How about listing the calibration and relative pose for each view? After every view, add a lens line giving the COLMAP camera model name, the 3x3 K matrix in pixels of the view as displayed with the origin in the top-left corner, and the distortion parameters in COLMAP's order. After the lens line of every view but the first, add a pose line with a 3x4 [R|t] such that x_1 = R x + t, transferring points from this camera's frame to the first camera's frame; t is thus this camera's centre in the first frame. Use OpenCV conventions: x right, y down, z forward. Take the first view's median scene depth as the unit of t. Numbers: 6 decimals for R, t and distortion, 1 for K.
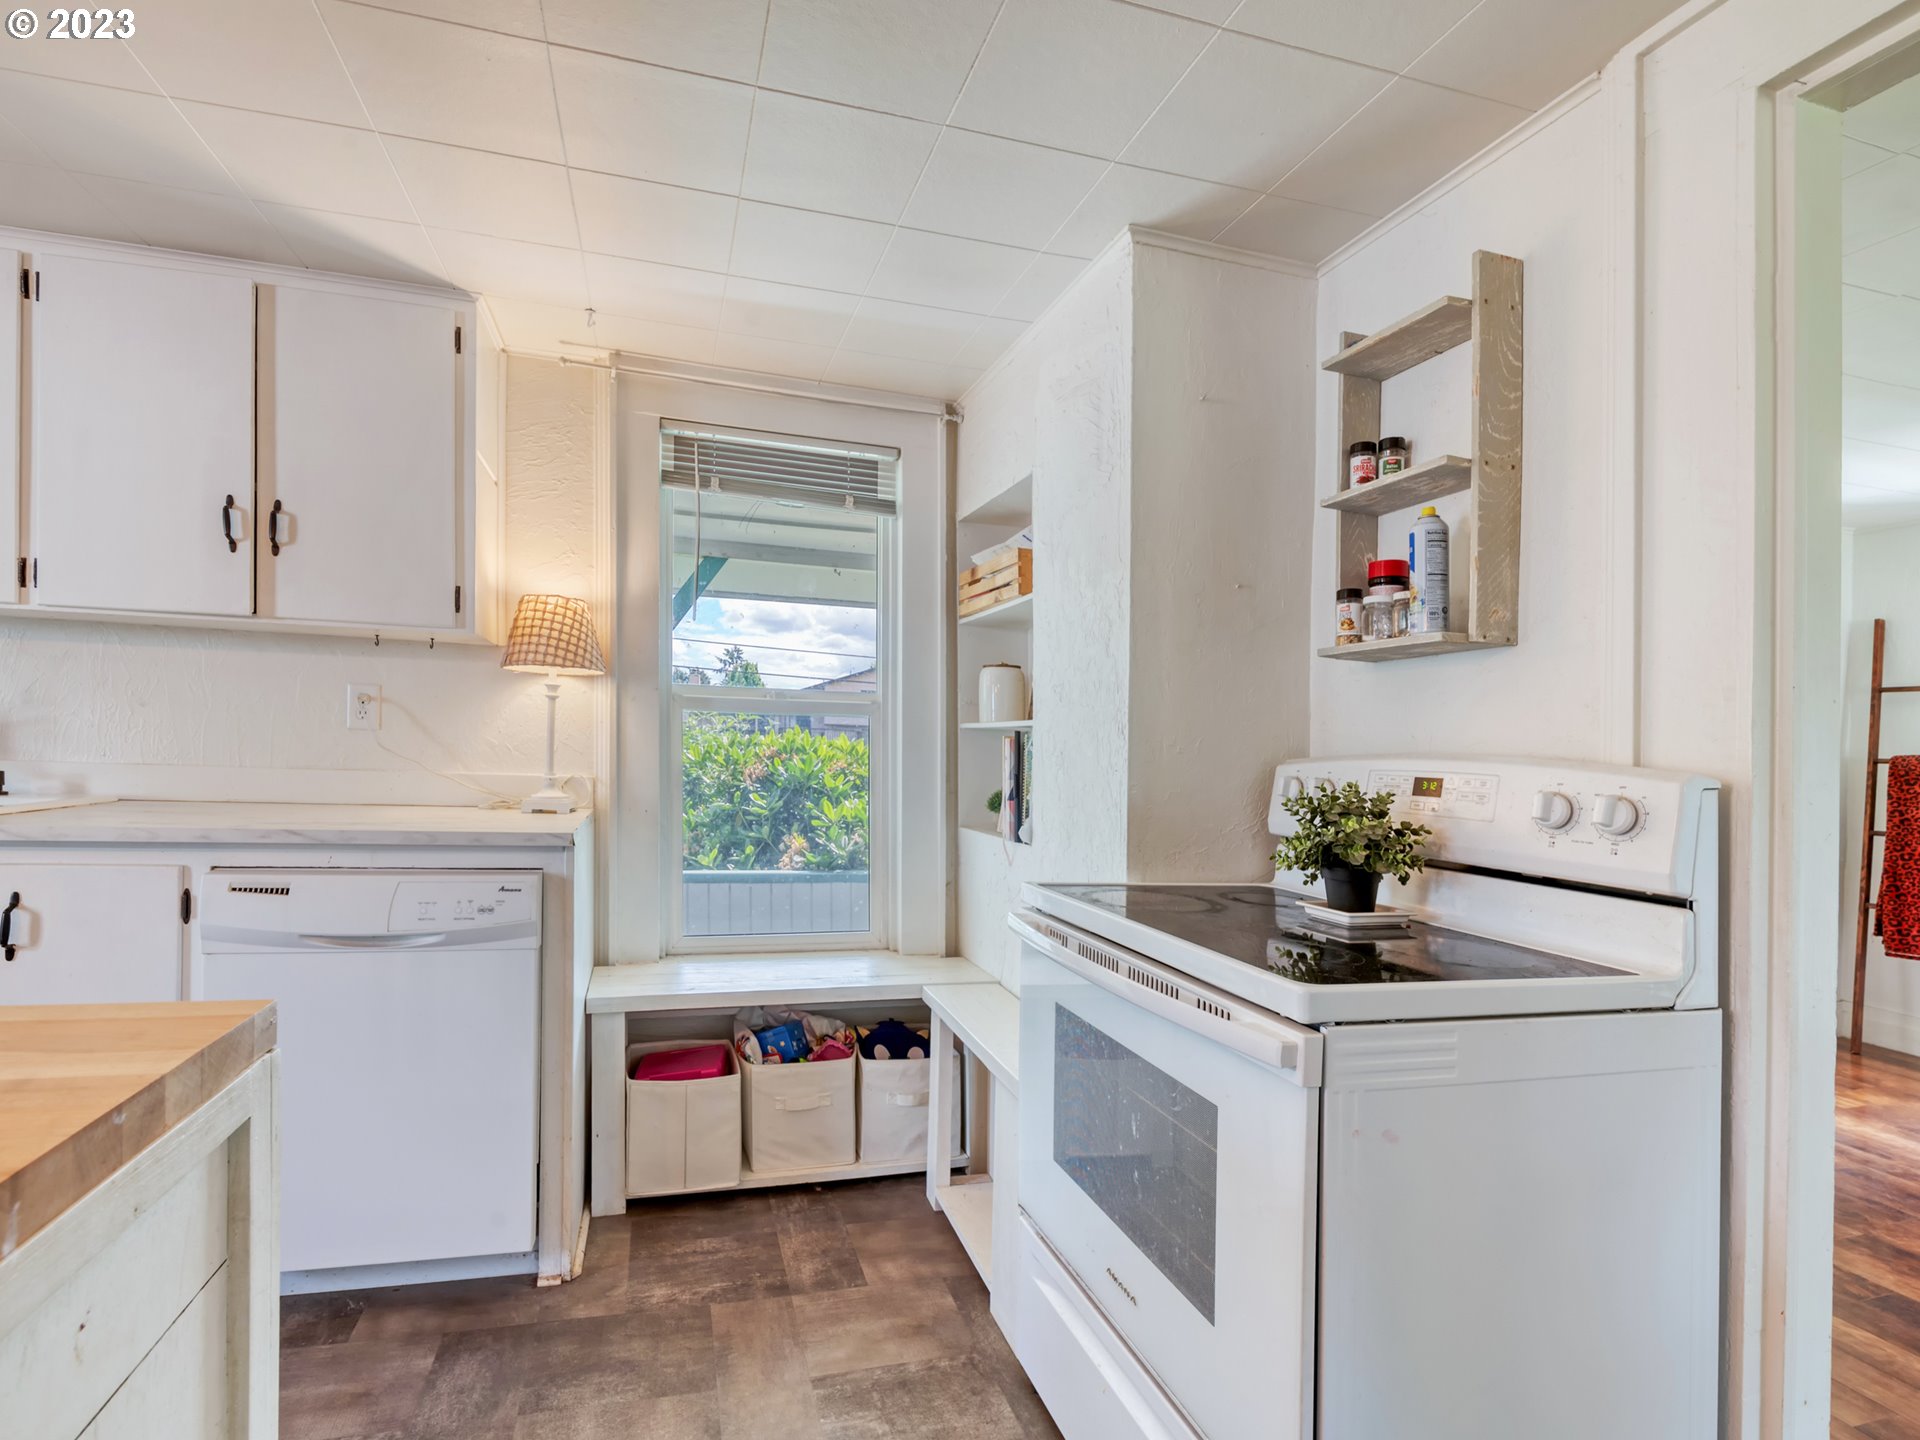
lens RADIAL K [[889.9, 0, 903.2], [0, 889.9, 760.2], [0, 0, 1]] dist [0.000323, -0.003082]
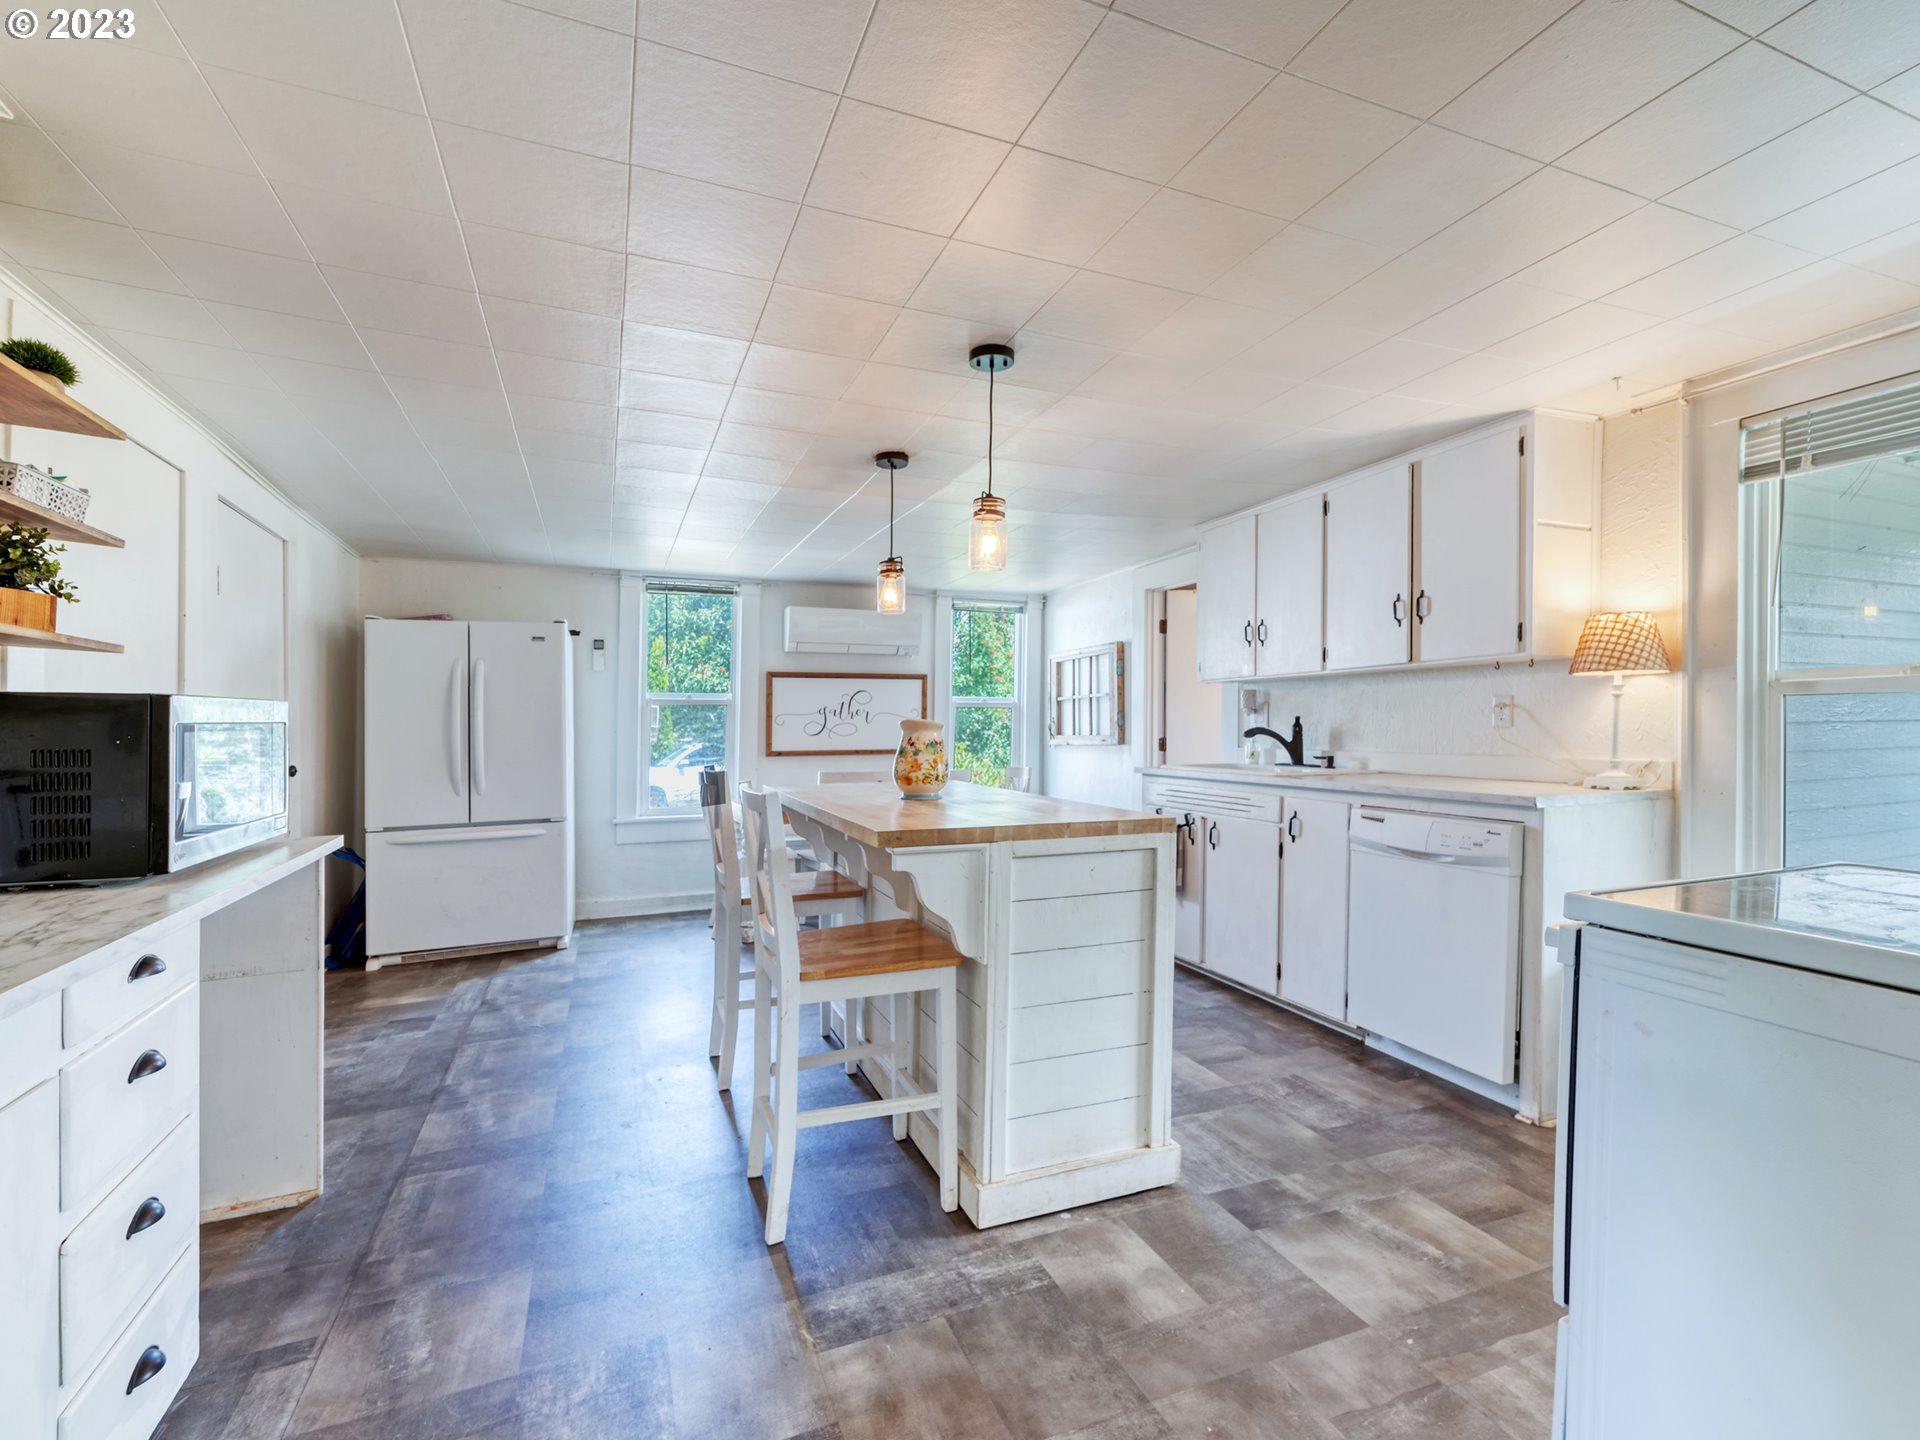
lens RADIAL K [[889.9, 0, 954.7], [0, 889.9, 732.1], [0, 0, 1]] dist [0.000323, -0.003082]
pose [[0.118935, -0.032605, -0.992367, 0.823407], [-0.006134, 0.999417, -0.033572, 0.030871], [0.992883, 0.010080, 0.118665, -0.049622]]
